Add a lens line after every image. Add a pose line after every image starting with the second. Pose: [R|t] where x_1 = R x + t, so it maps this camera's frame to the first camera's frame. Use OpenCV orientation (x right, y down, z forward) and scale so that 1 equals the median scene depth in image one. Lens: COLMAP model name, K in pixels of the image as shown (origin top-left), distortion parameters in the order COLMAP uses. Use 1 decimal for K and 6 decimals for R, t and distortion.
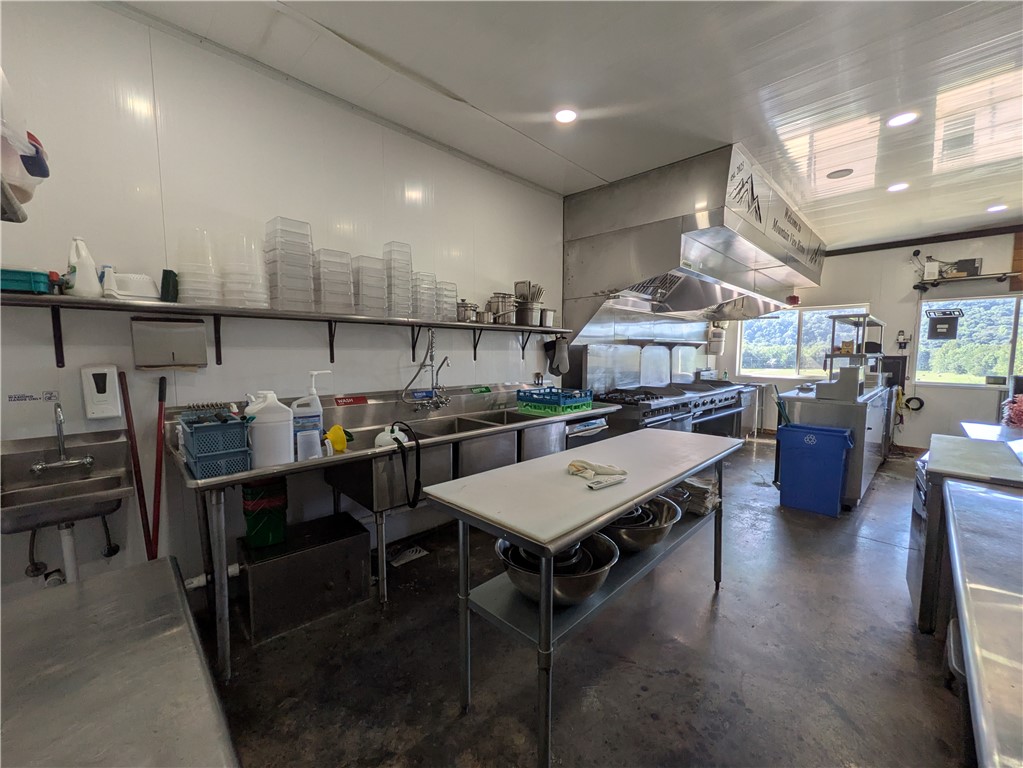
lens RADIAL K [[404.8, 0, 512.8], [0, 404.8, 384.0], [0, 0, 1]] dist [-0.000661, 0.000149]
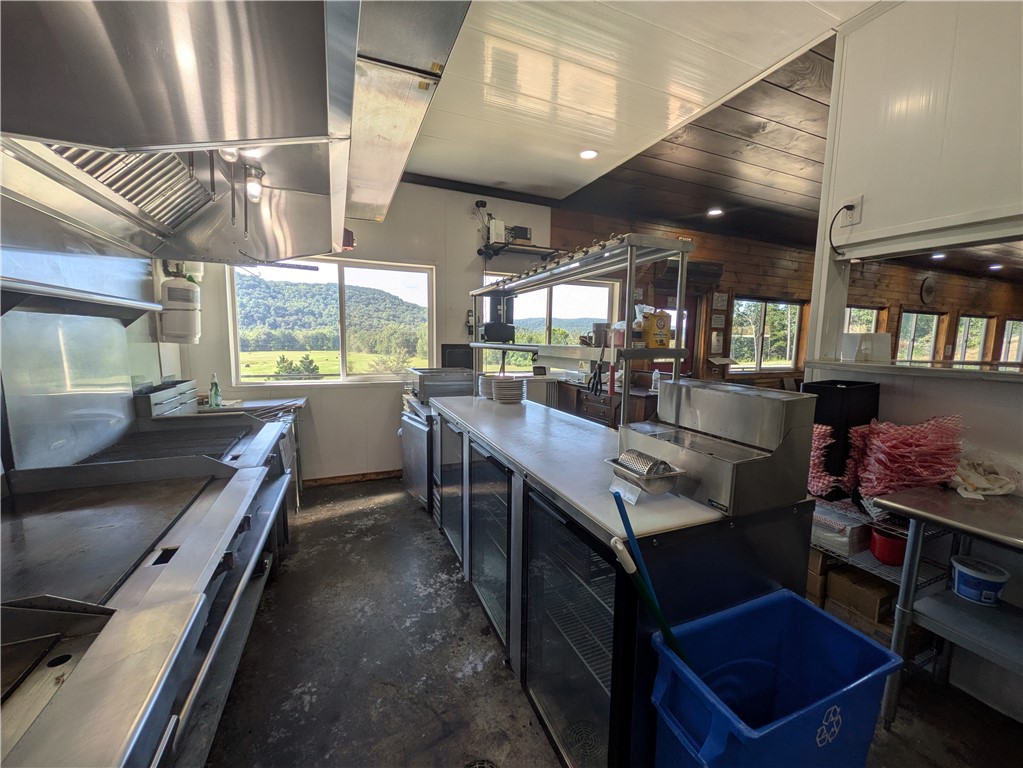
lens RADIAL K [[404.8, 0, 512.8], [0, 404.8, 384.0], [0, 0, 1]] dist [-0.000661, 0.000149]
pose [[0.359806, -0.100680, 0.927579, 0.238707], [0.061667, 0.994553, 0.084028, -0.044391], [-0.930987, 0.026967, 0.364055, 0.544226]]
